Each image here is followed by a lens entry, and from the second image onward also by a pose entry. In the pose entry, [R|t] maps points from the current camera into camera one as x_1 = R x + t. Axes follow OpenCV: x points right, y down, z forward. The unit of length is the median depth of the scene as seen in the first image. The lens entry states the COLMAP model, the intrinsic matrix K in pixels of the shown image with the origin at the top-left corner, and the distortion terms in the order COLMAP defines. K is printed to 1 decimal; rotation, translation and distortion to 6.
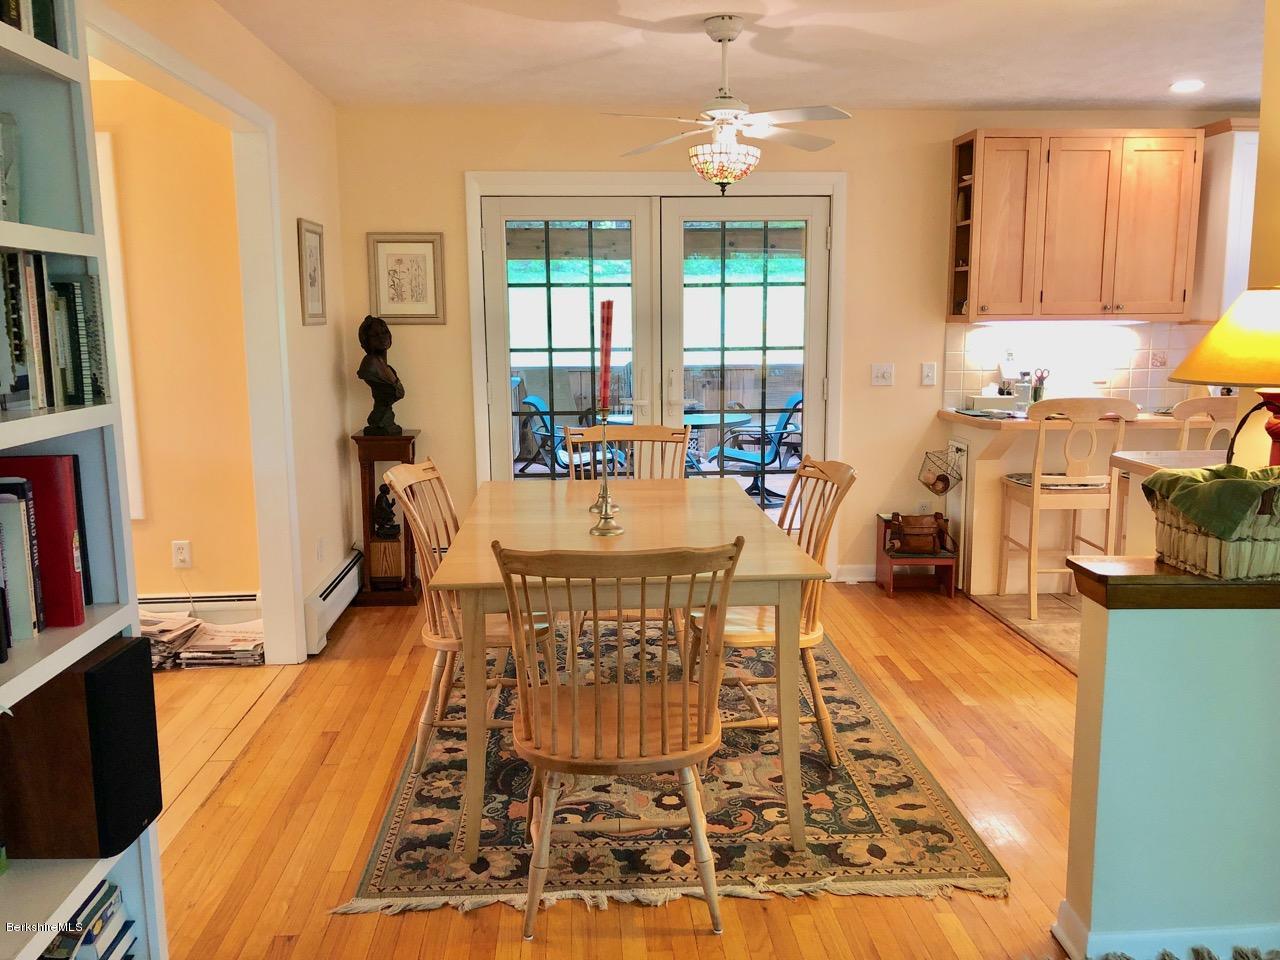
lens RADIAL K [[1054.7, 0, 639.7], [0, 1054.7, 480.6], [0, 0, 1]] dist [0.044459, -0.053878]
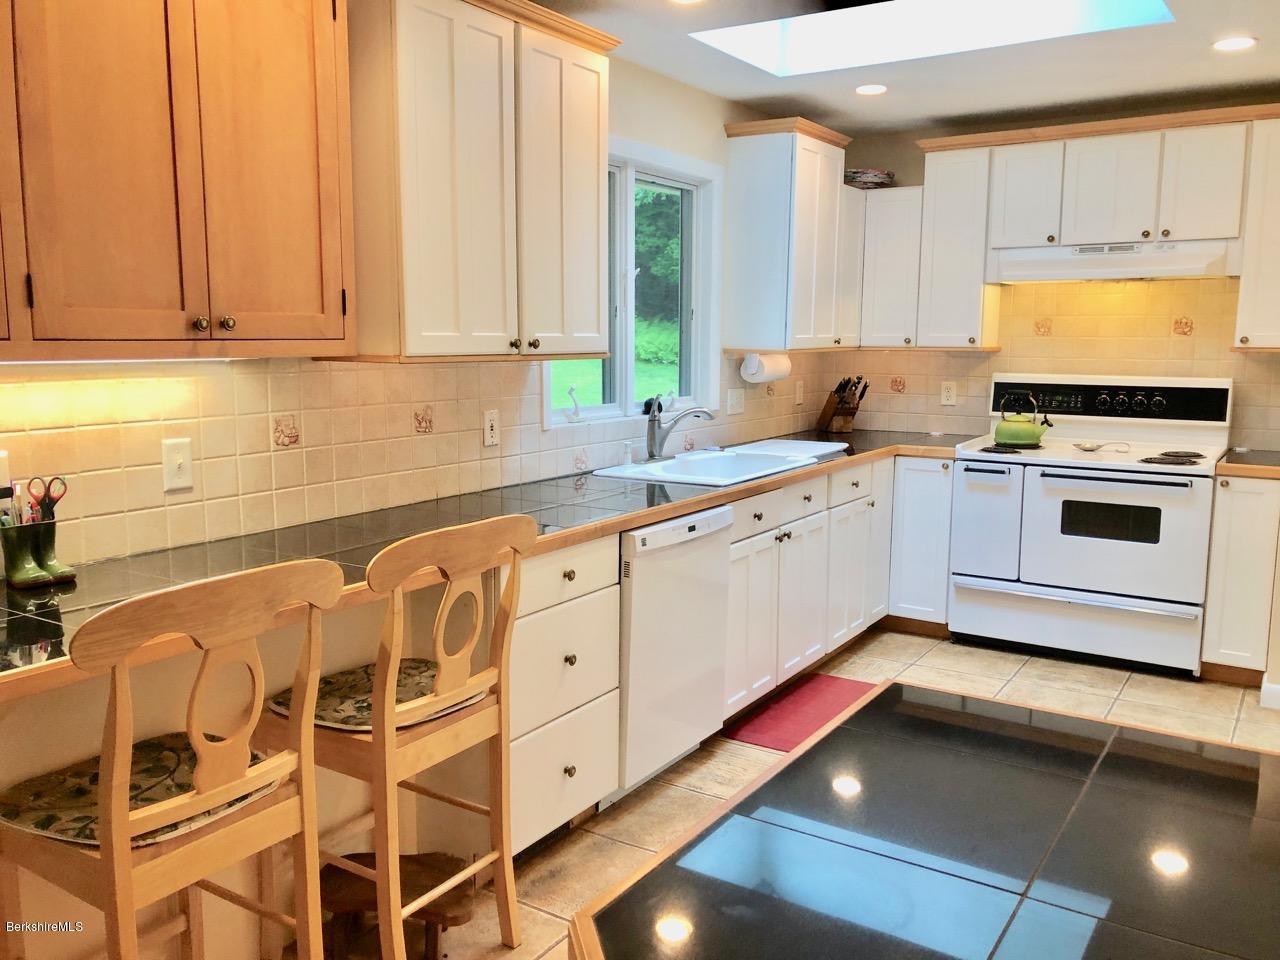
lens RADIAL K [[1054.7, 0, 648.1], [0, 1054.7, 480.7], [0, 0, 1]] dist [0.044459, -0.053878]
pose [[0.574167, -0.106910, 0.811728, 0.196160], [0.120358, 0.991688, 0.045478, -0.099705], [-0.809843, 0.071586, 0.582262, 0.617814]]
